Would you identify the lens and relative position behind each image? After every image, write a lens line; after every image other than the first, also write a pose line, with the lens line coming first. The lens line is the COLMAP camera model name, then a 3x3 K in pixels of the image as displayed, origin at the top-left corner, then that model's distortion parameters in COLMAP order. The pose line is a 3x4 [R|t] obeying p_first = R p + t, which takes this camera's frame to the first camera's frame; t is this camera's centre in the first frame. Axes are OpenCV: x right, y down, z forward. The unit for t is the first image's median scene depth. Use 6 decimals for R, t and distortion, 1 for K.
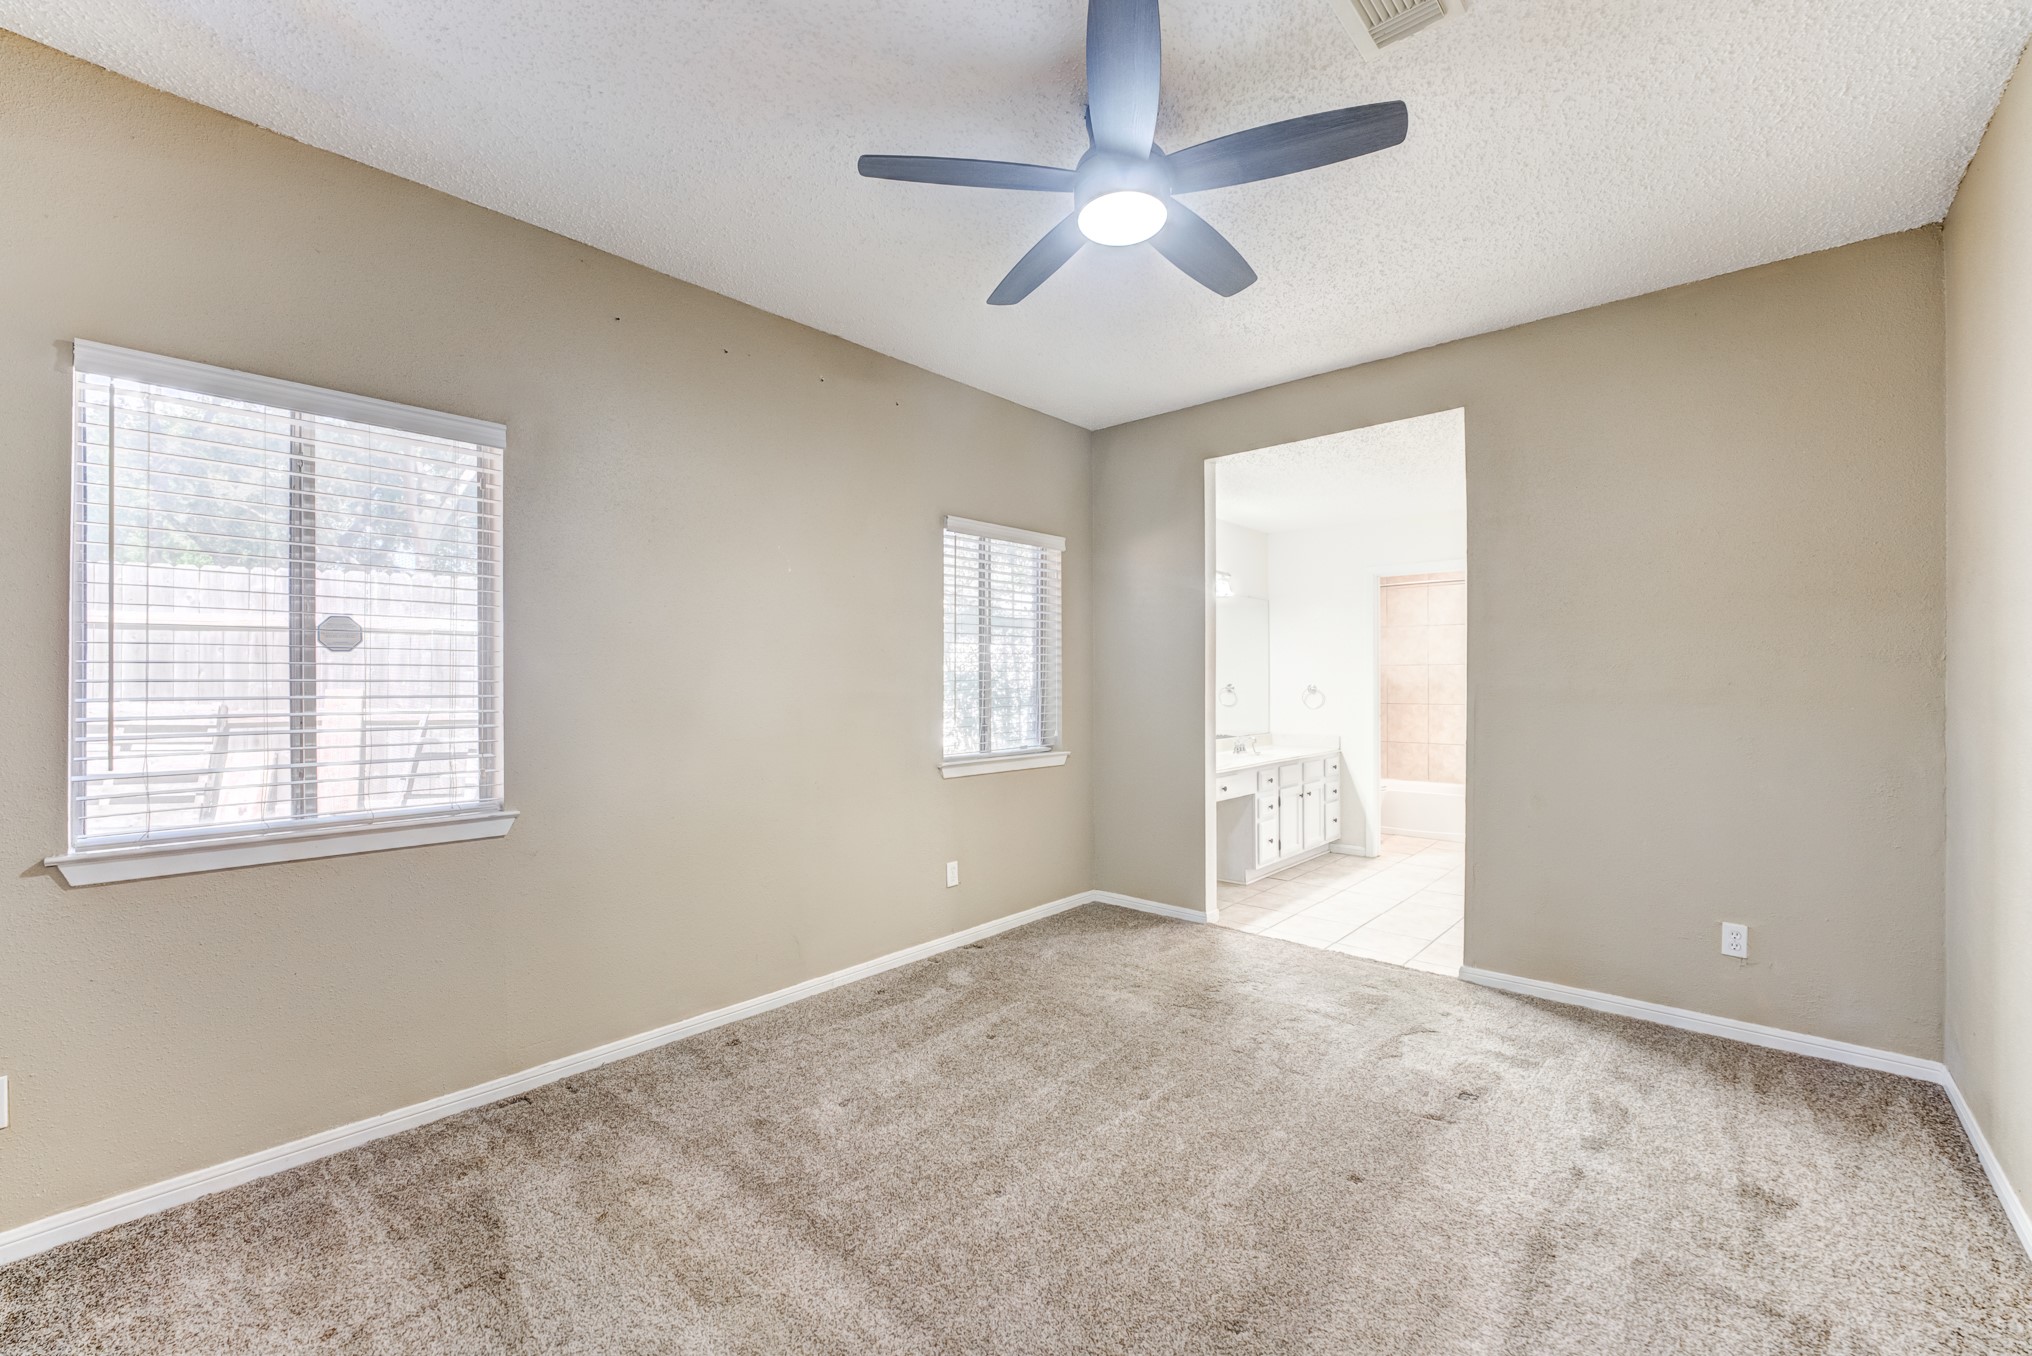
lens RADIAL K [[826.7, 0, 1010.7], [0, 826.7, 678.4], [0, 0, 1]] dist [-0.012922, 0.001025]
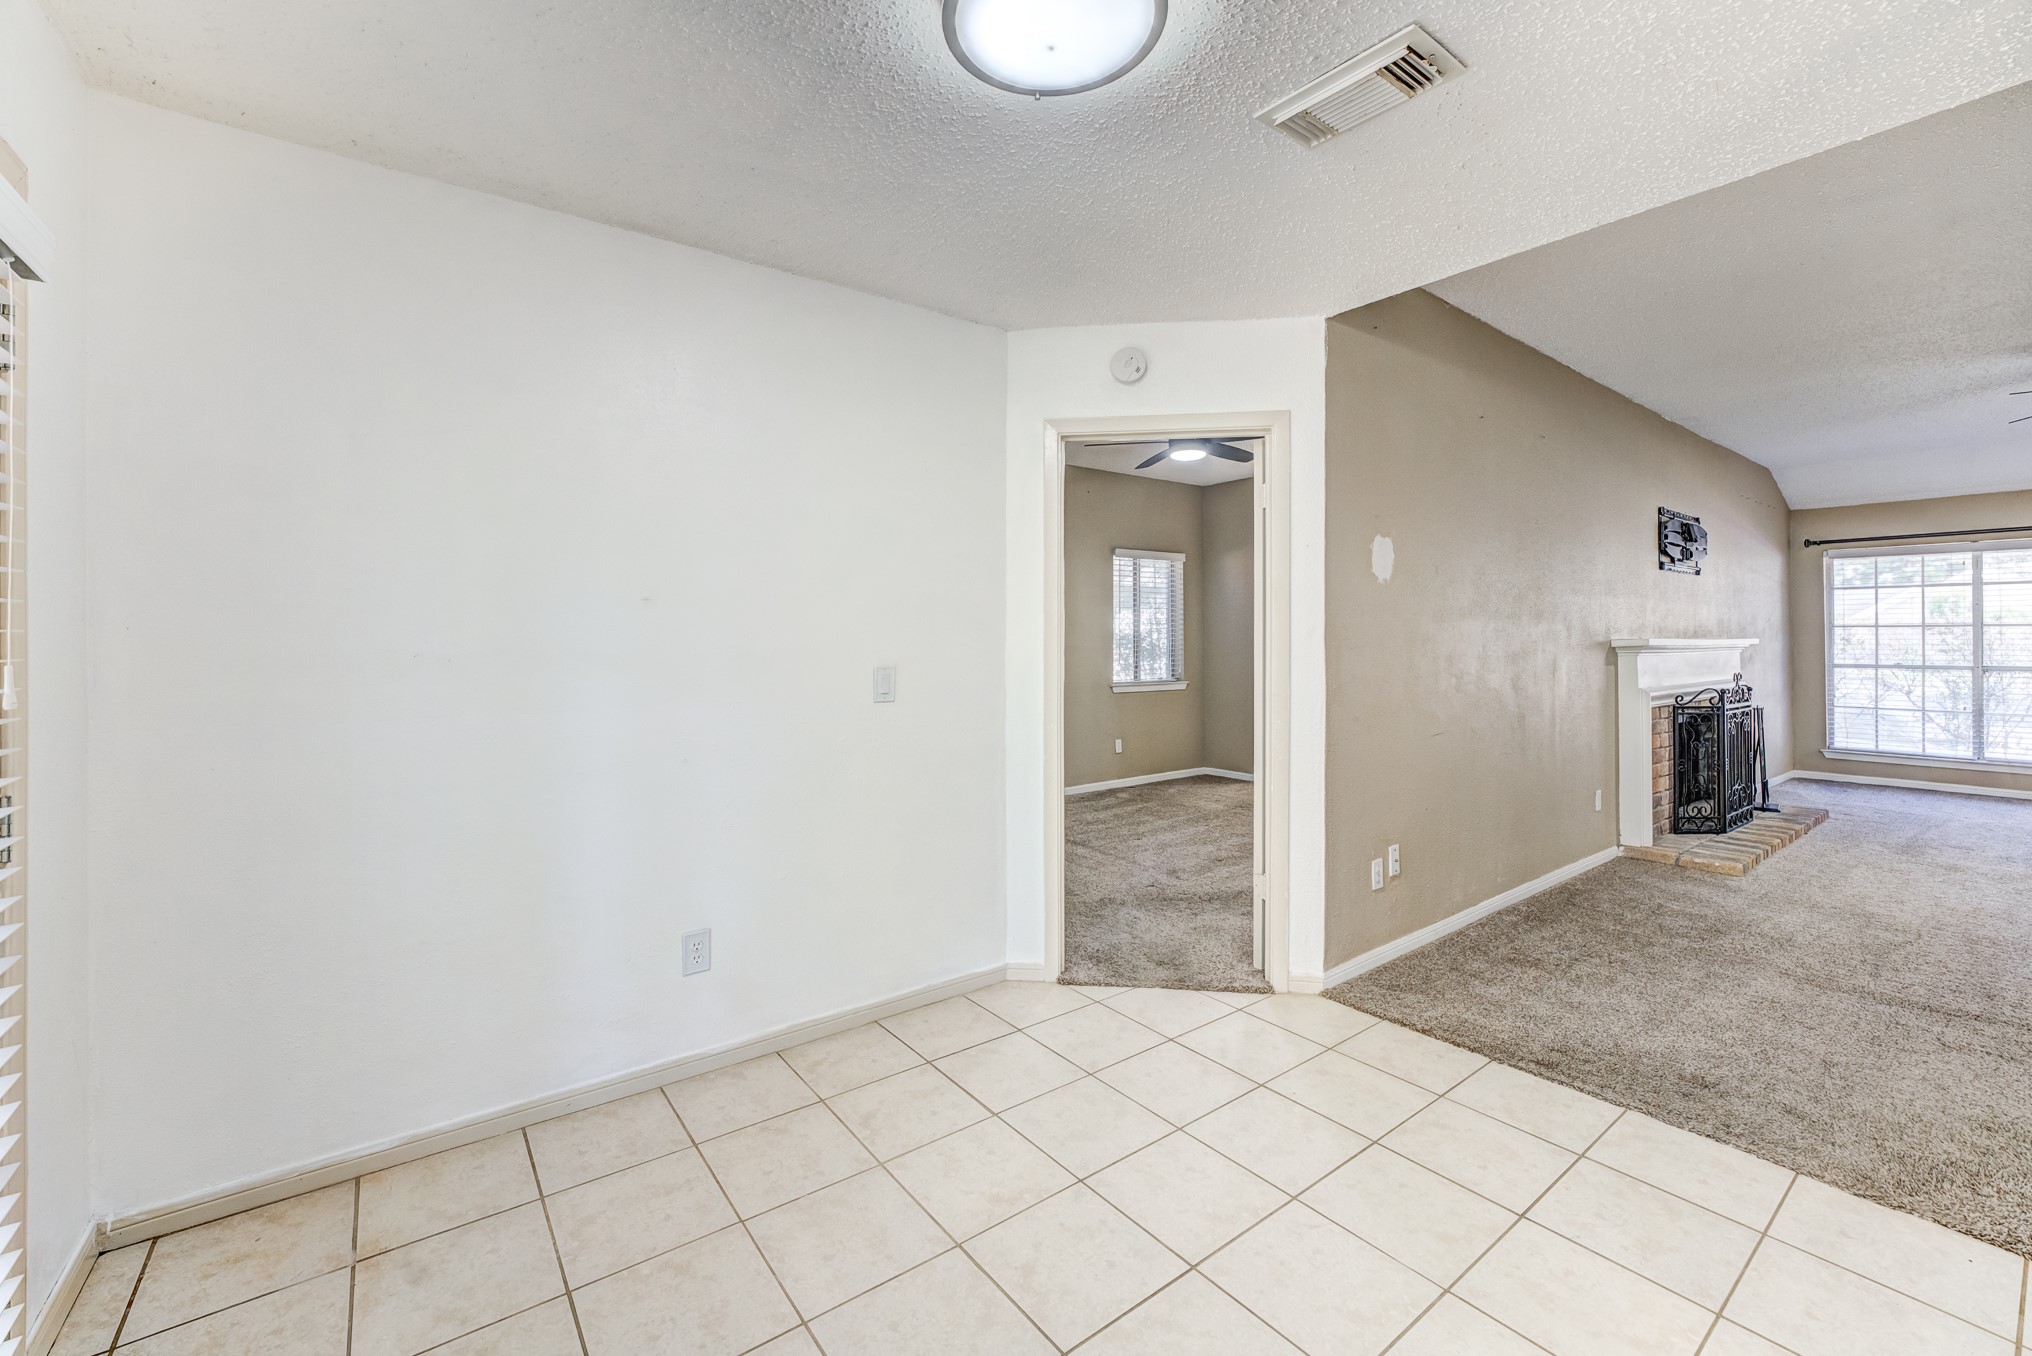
lens RADIAL K [[826.7, 0, 1005.3], [0, 826.7, 639.0], [0, 0, 1]] dist [-0.012922, 0.001025]
pose [[0.980129, -0.002346, -0.198346, 0.041566], [0.002432, 0.999997, 0.000193, 0.000565], [0.198345, -0.000671, 0.980132, -0.746841]]
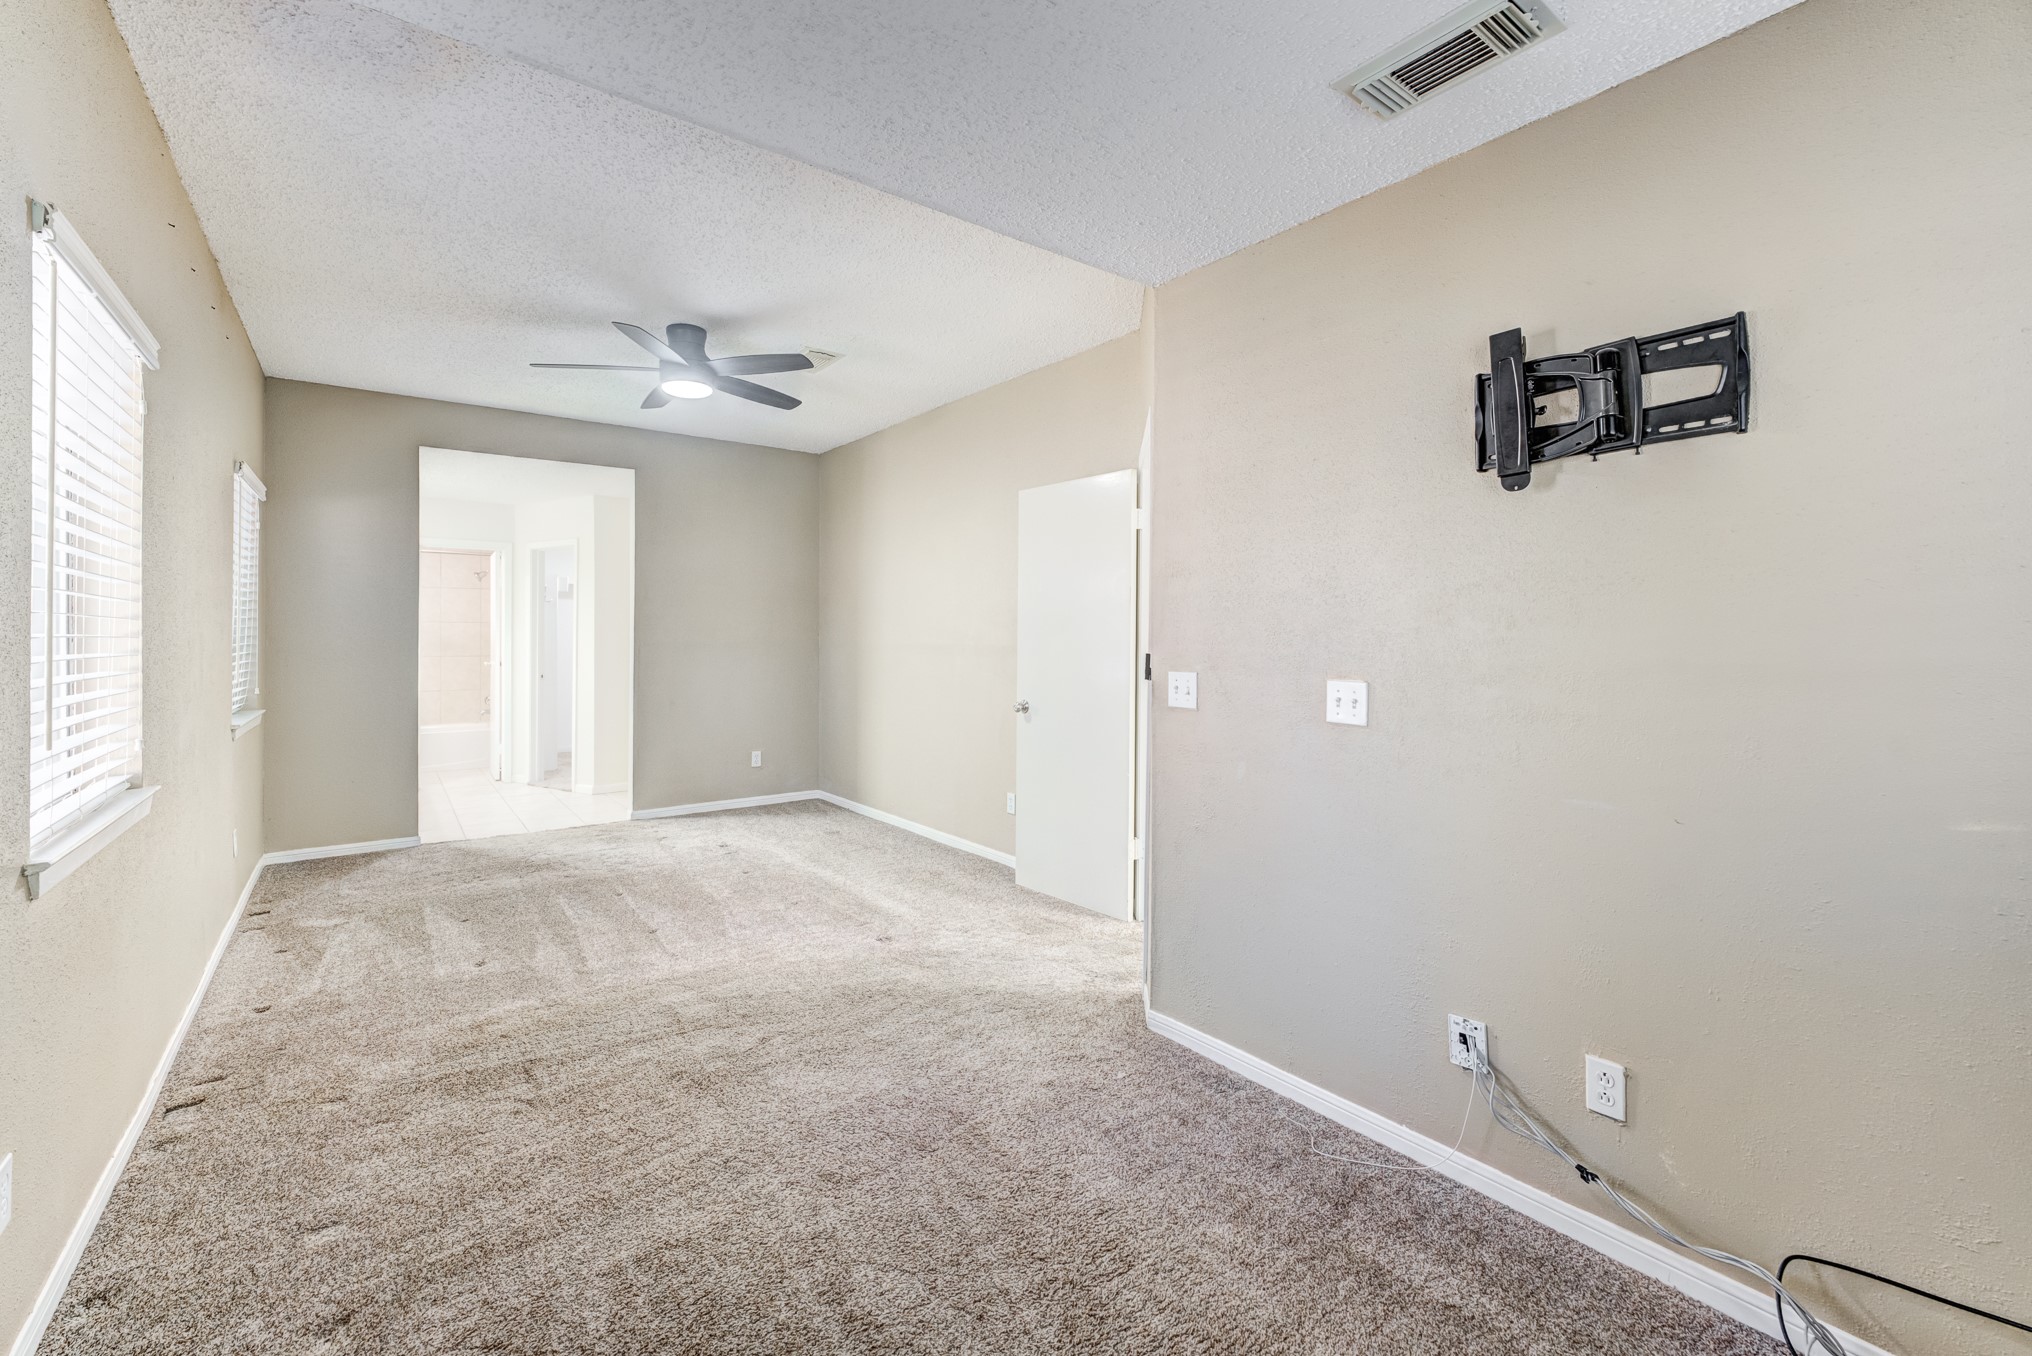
lens RADIAL K [[826.7, 0, 990.6], [0, 826.7, 639.4], [0, 0, 1]] dist [-0.012922, 0.001025]
pose [[0.196483, 0.000007, 0.980507, -0.733187], [-0.004809, 0.999988, 0.000956, 0.000432], [-0.980495, -0.004904, 0.196481, -0.019055]]
